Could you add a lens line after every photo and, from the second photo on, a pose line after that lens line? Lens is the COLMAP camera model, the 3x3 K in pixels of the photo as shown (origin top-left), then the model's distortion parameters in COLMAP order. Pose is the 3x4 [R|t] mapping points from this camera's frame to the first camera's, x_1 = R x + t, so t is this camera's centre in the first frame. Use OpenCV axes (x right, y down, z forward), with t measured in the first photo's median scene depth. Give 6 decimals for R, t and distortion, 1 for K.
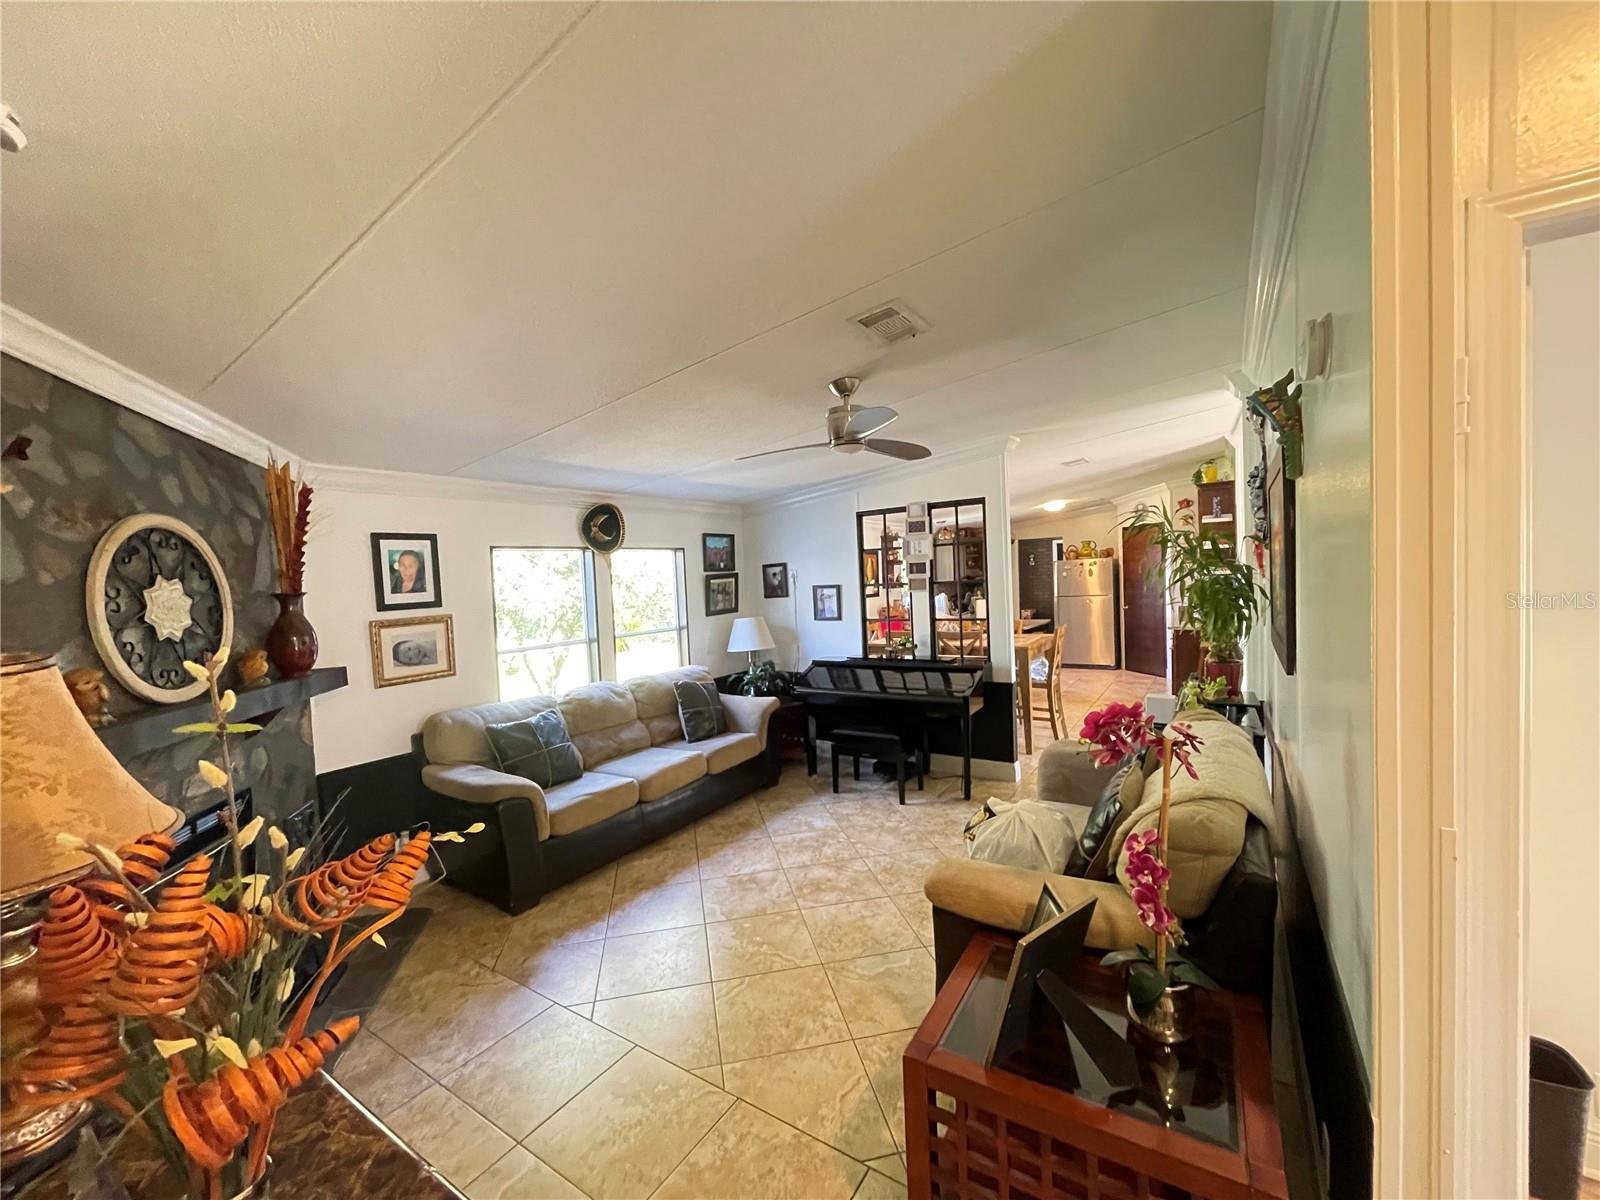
lens RADIAL K [[646.6, 0, 797.3], [0, 646.6, 602.7], [0, 0, 1]] dist [-0.000404, -0.000034]
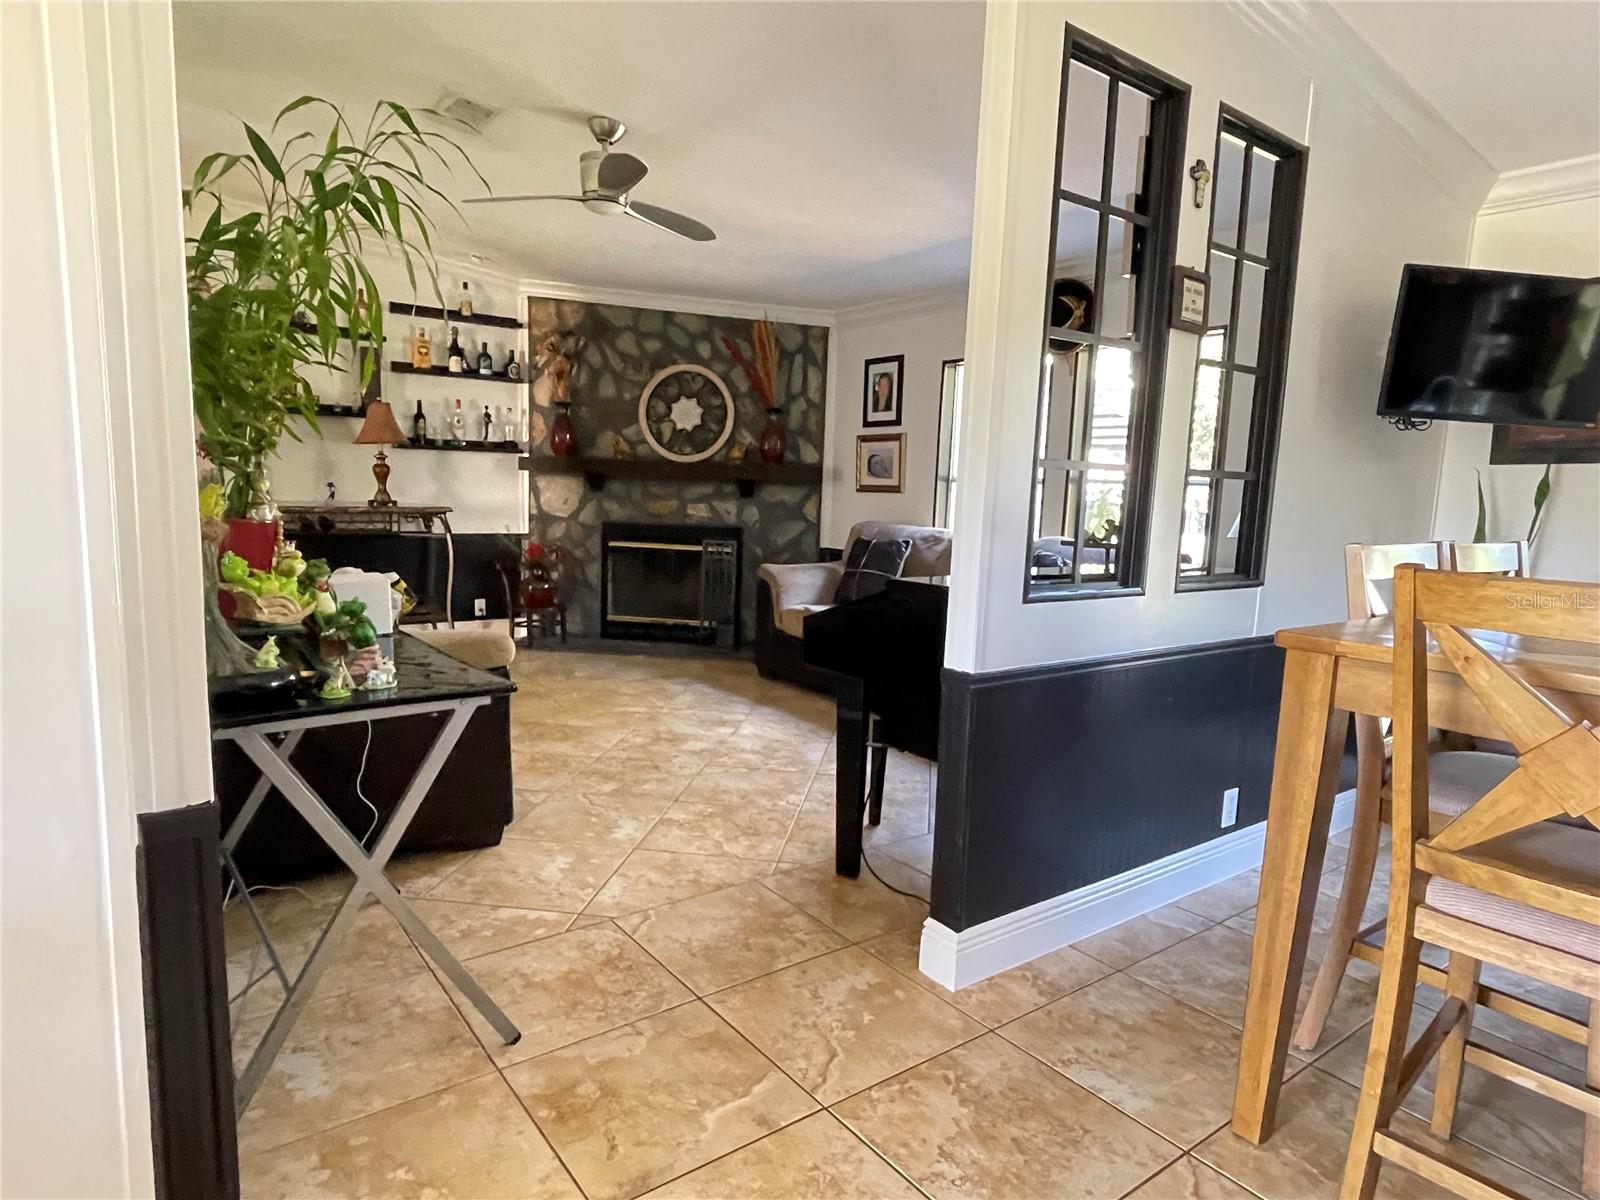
lens RADIAL K [[938.3, 0, 791.7], [0, 938.3, 614.0], [0, 0, 1]] dist [0.003100, -0.003467]
pose [[-0.345610, 0.160088, -0.924622, 0.927538], [-0.057674, 0.979854, 0.191208, 0.024180], [0.936604, 0.119410, -0.329414, 1.306487]]
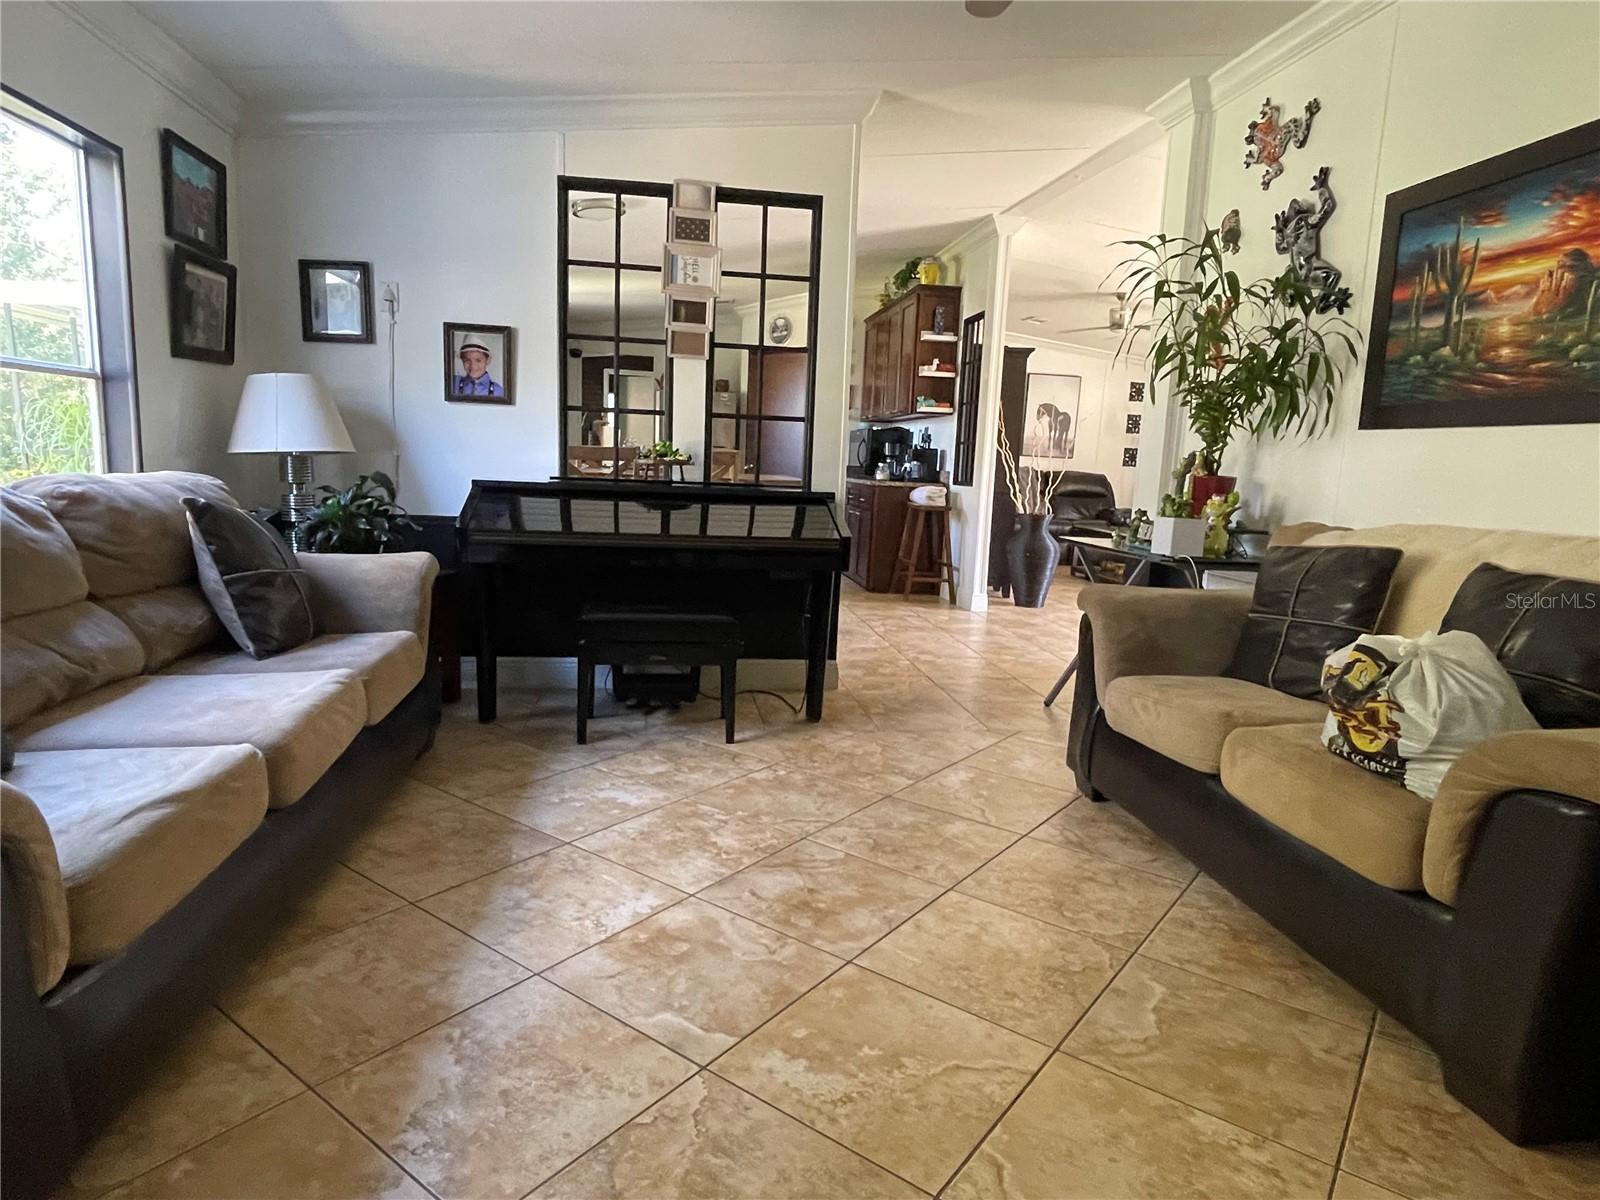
lens RADIAL K [[938.3, 0, 790.7], [0, 938.3, 610.1], [0, 0, 1]] dist [0.003100, -0.003467]
pose [[0.746143, -0.031581, 0.665037, -0.347674], [-0.047478, 0.993808, 0.100461, 0.139805], [-0.664091, -0.106533, 0.740023, 0.460561]]
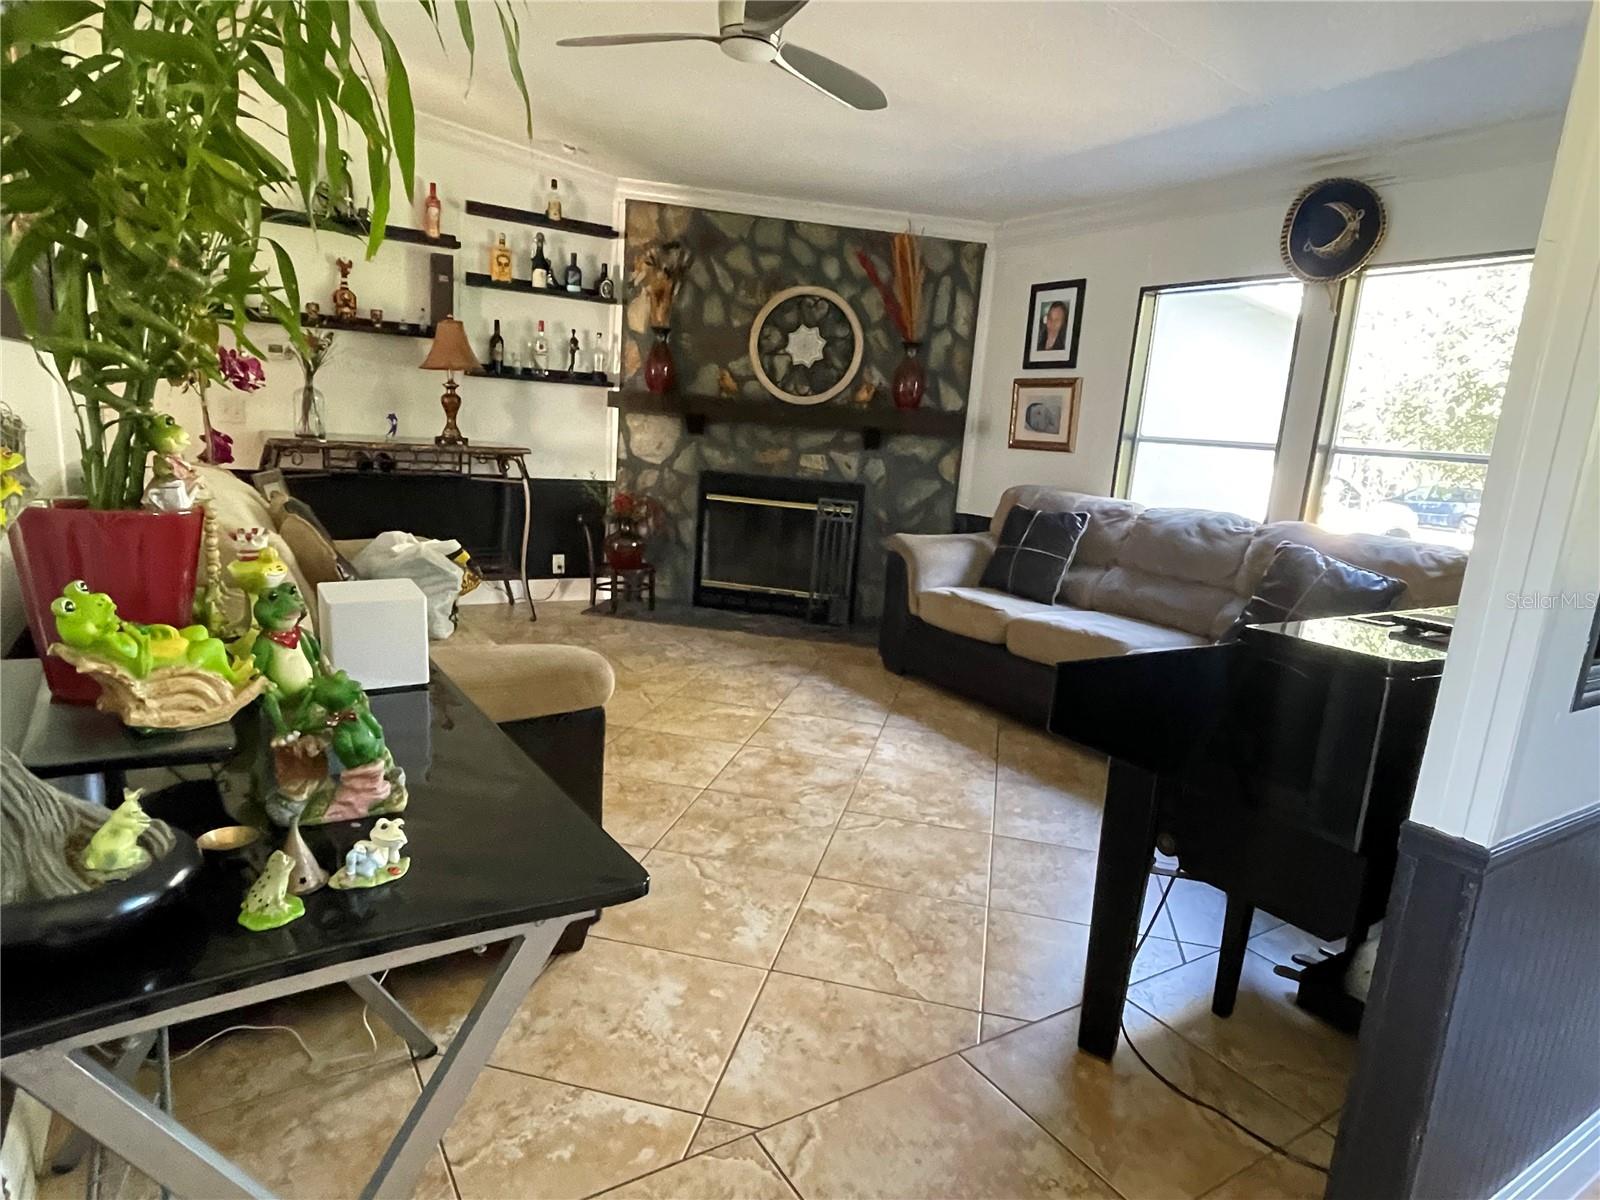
lens RADIAL K [[938.3, 0, 782.9], [0, 938.3, 612.5], [0, 0, 1]] dist [0.003100, -0.003467]
pose [[-0.427005, 0.194787, -0.883020, 0.730328], [-0.089066, 0.962715, 0.255437, 0.032949], [0.899852, 0.187720, -0.393735, 1.141377]]
